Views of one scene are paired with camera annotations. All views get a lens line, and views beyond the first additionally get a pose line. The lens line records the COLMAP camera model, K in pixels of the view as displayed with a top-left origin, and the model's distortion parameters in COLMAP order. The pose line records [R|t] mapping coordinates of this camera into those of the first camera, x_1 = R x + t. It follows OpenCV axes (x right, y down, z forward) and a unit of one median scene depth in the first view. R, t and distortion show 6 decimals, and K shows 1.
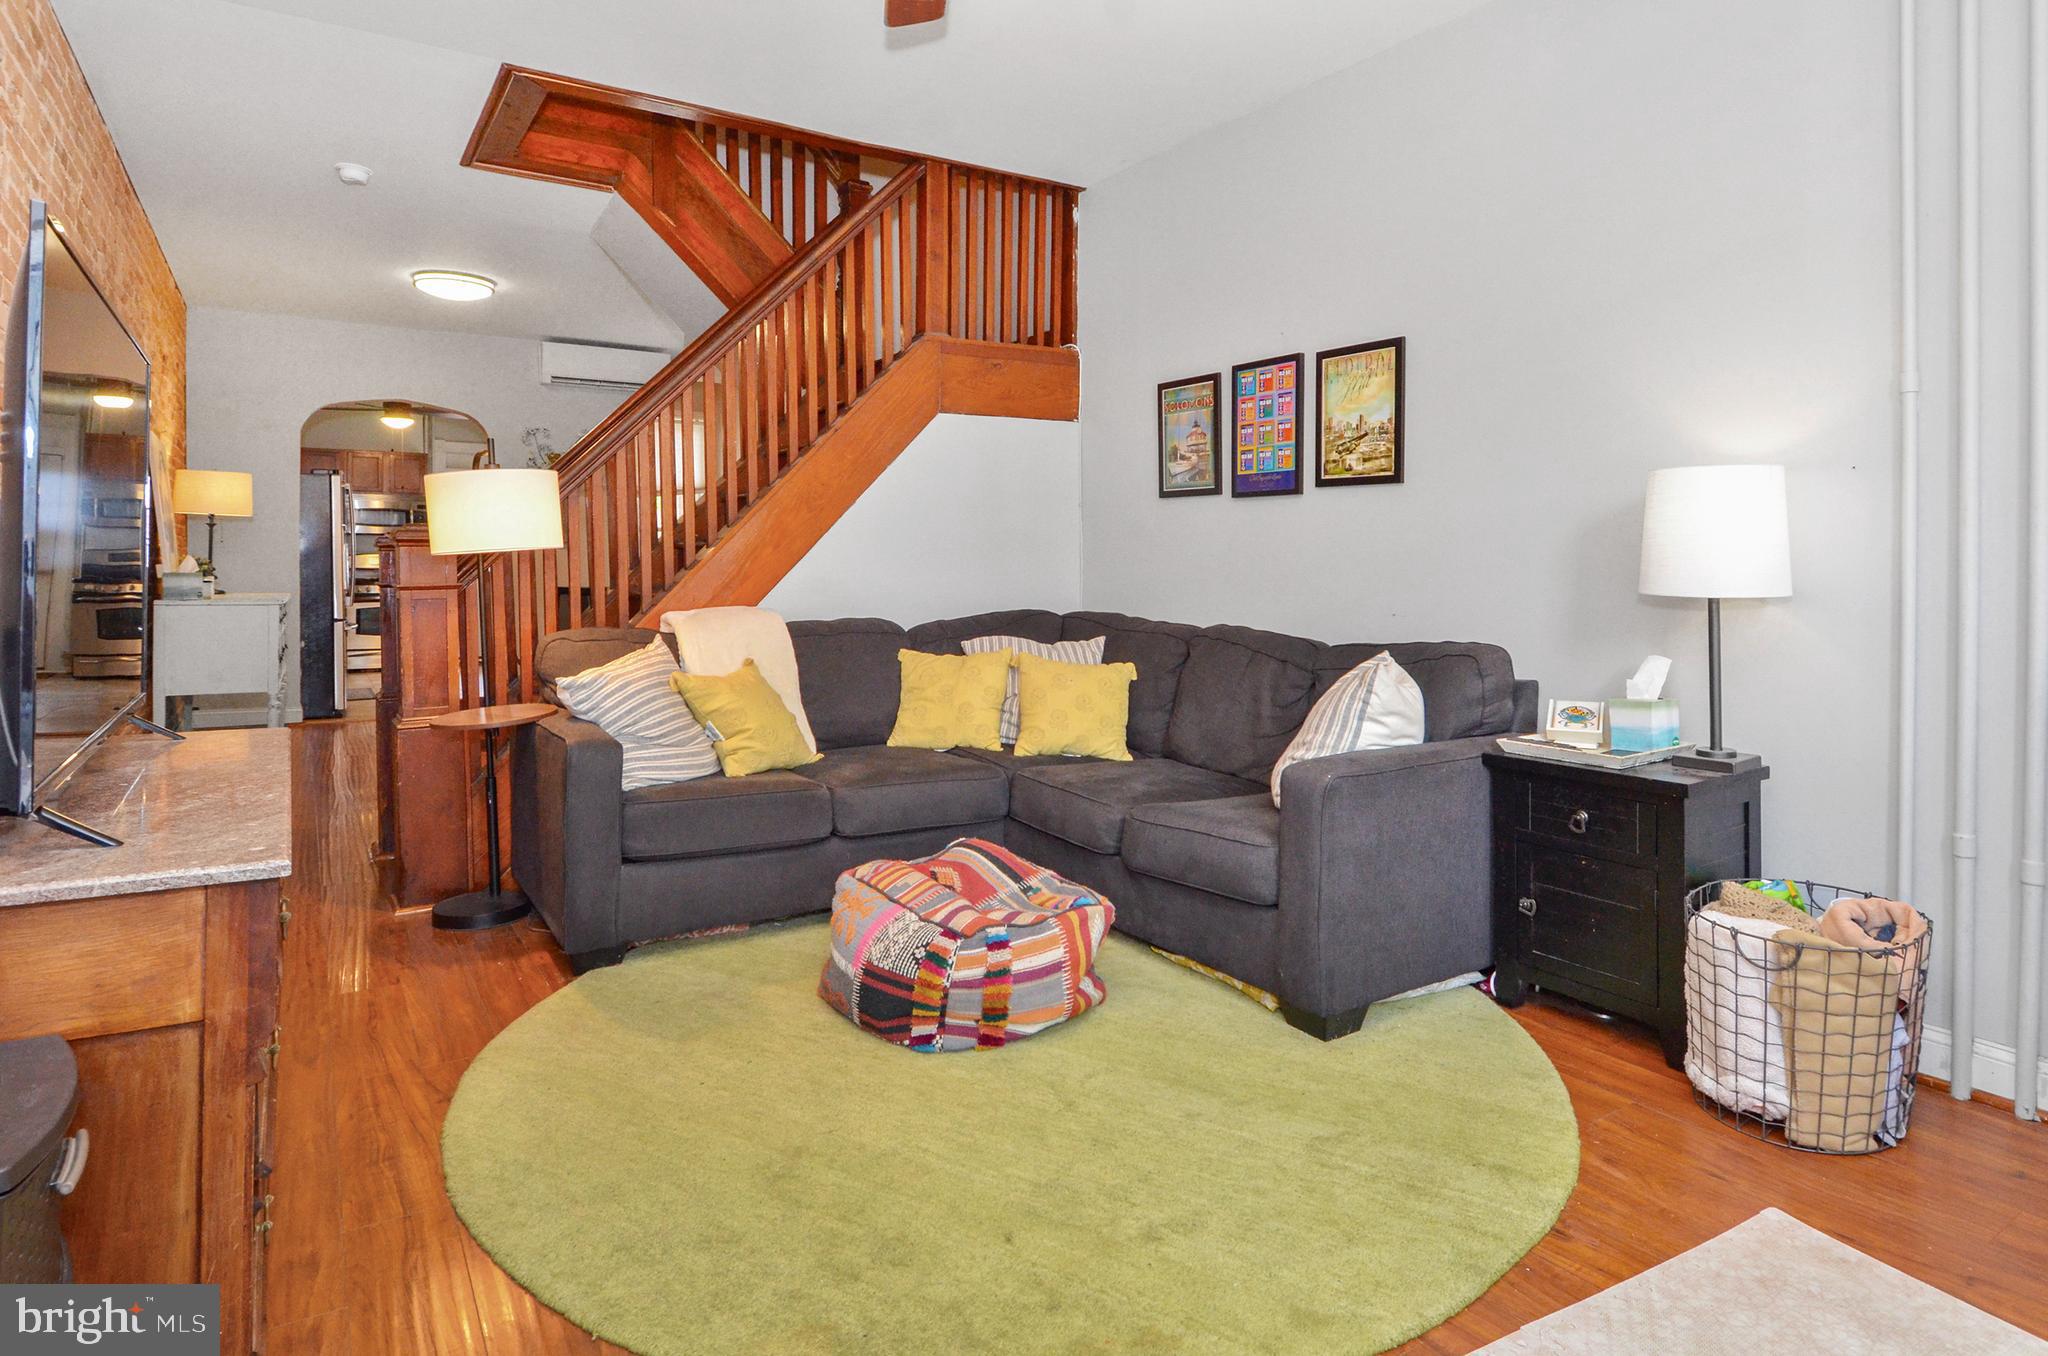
lens RADIAL K [[1121.6, 0, 1014.7], [0, 1121.6, 548.5], [0, 0, 1]] dist [0.020682, -0.028387]
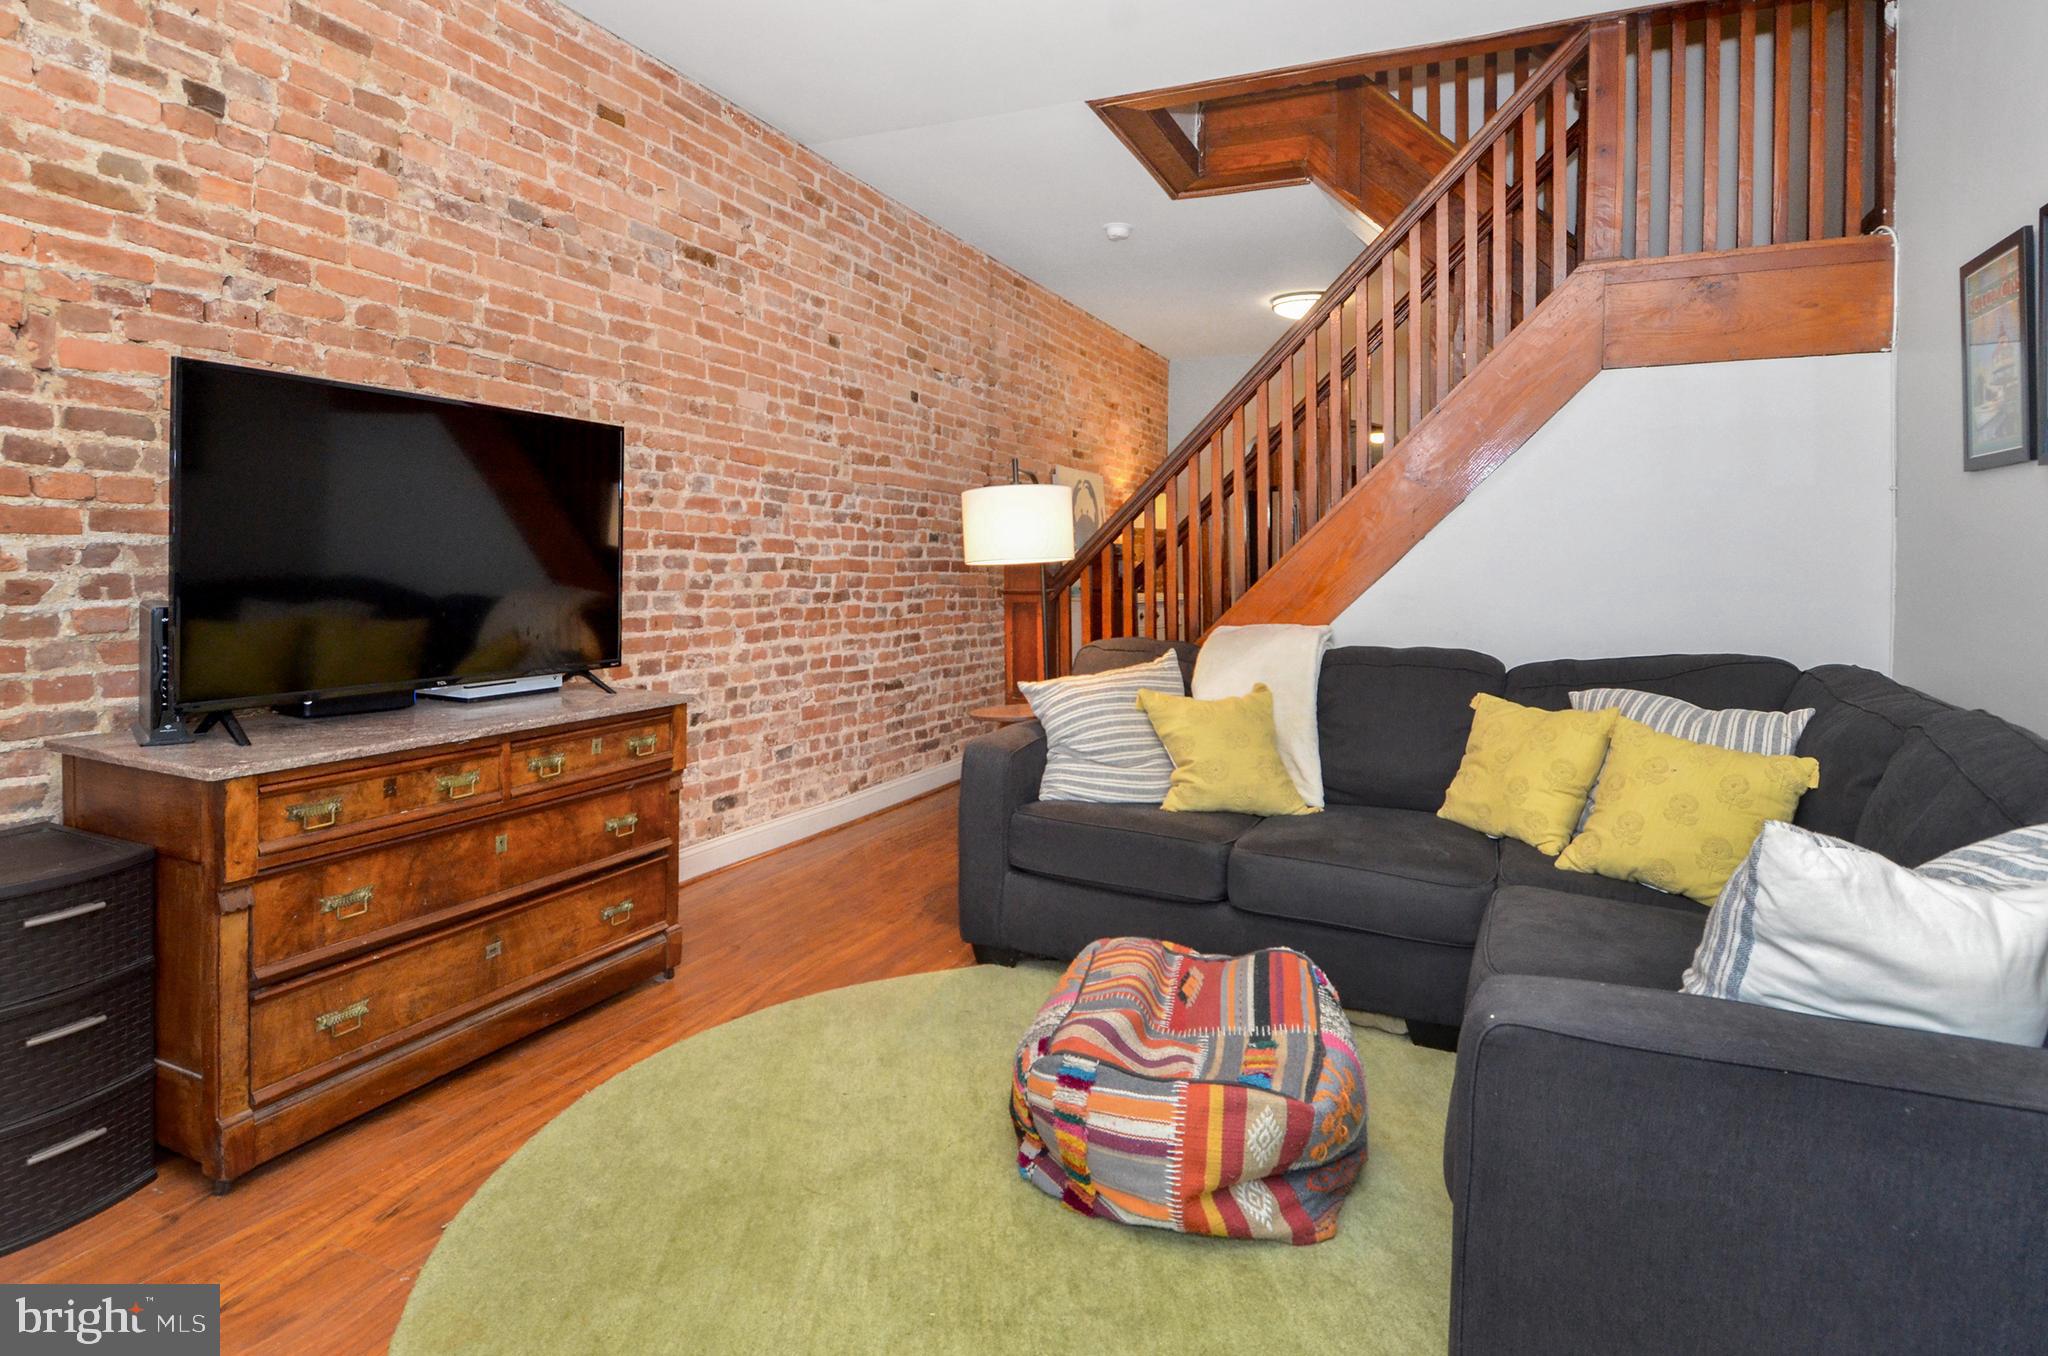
lens RADIAL K [[1105.6, 0, 1019.2], [0, 1105.6, 573.5], [0, 0, 1]] dist [0.016542, -0.035681]
pose [[0.544044, 0.016502, -0.838894, 0.421002], [-0.003516, 0.999843, 0.017388, -0.003463], [0.839049, -0.006510, 0.544017, 0.401549]]
